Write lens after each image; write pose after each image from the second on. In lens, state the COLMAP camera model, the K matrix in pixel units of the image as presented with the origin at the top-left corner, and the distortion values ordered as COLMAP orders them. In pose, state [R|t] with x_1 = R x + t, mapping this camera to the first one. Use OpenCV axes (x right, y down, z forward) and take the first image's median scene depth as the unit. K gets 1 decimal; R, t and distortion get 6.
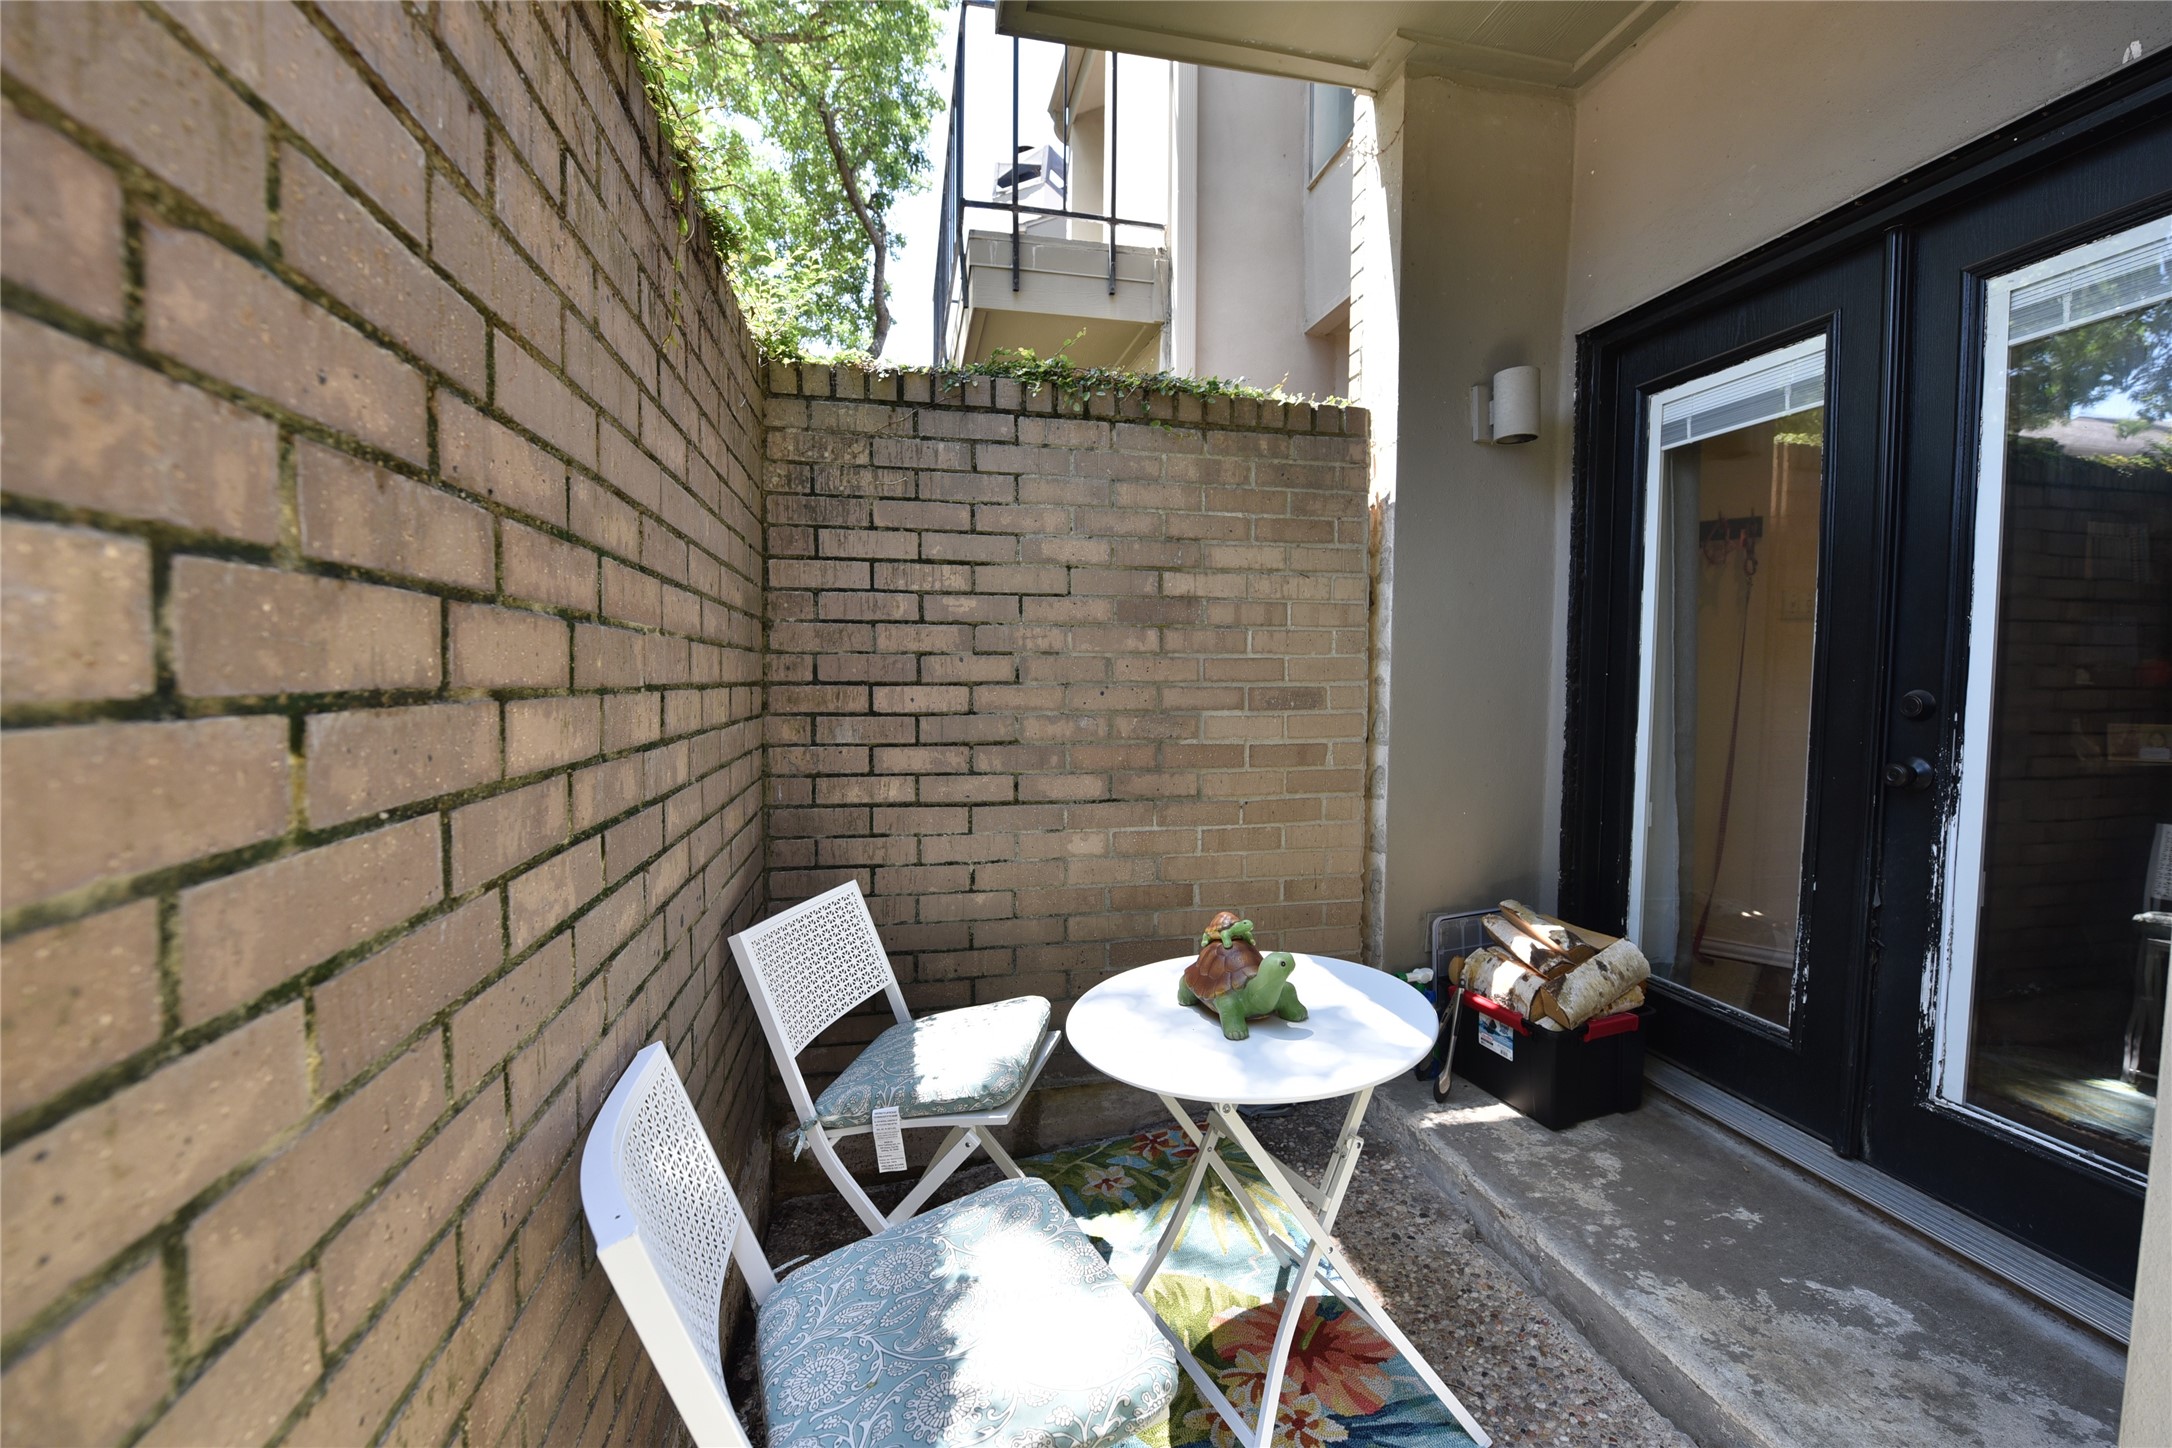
lens RADIAL K [[871.0, 0, 1085.5], [0, 871.0, 716.6], [0, 0, 1]] dist [-0.002349, -0.001555]
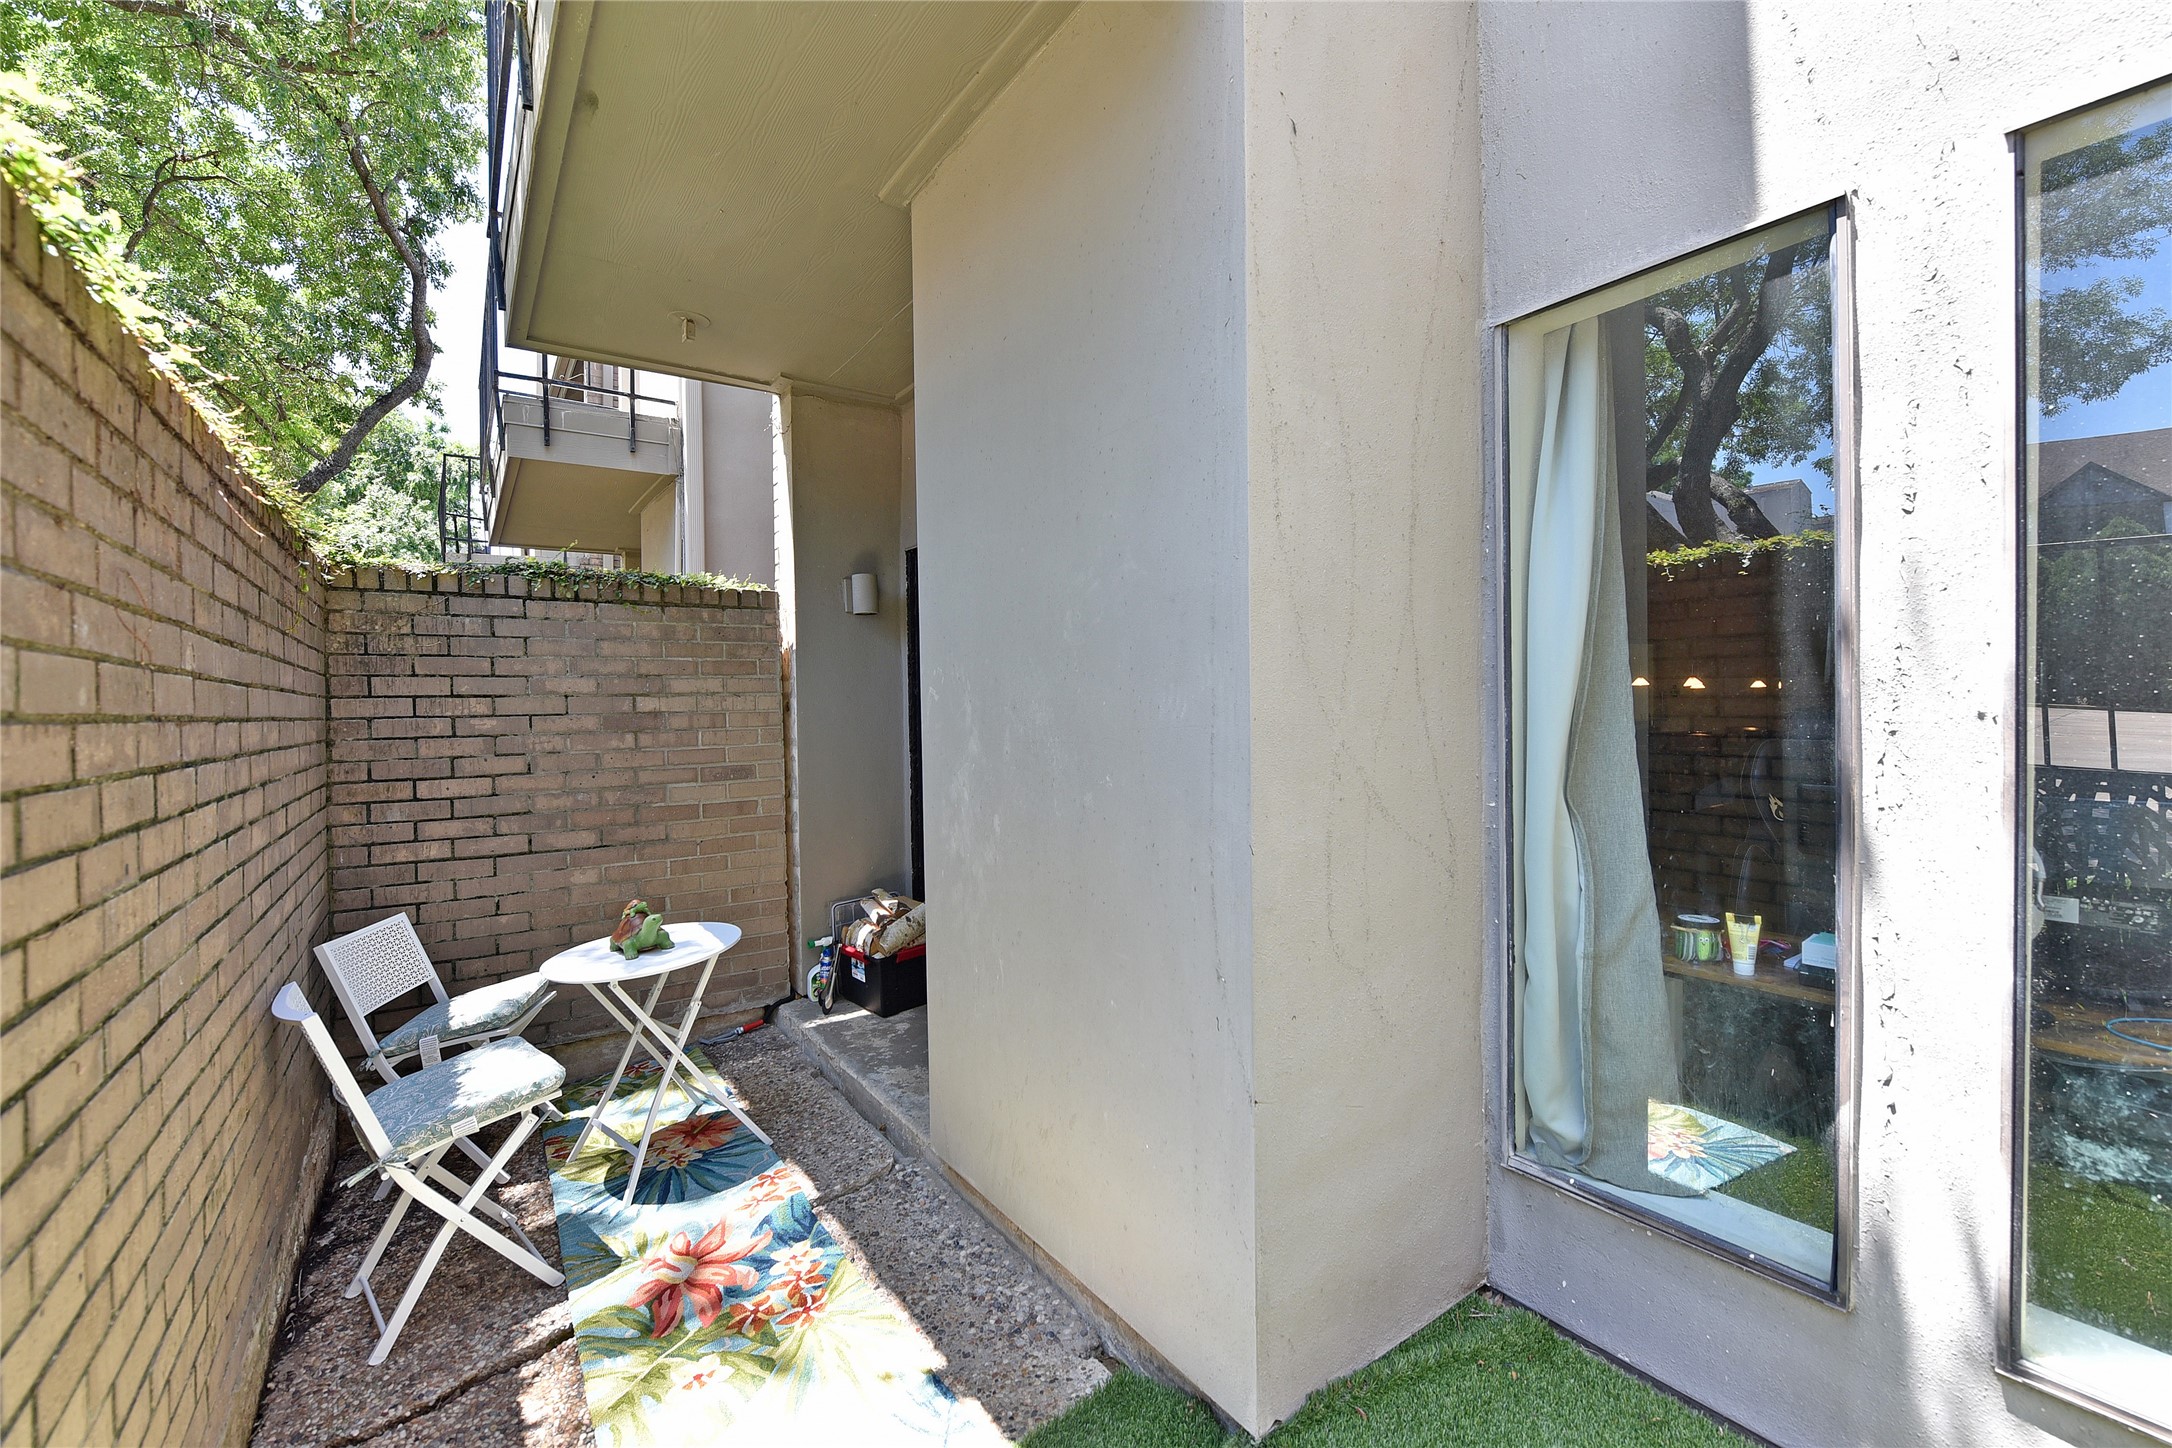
lens RADIAL K [[871.0, 0, 1031.7], [0, 871.0, 717.6], [0, 0, 1]] dist [-0.002349, -0.001555]
pose [[0.929804, -0.022171, 0.367388, 0.177844], [0.036484, 0.998820, -0.032059, -0.054279], [-0.366243, 0.043213, 0.929515, -0.720091]]
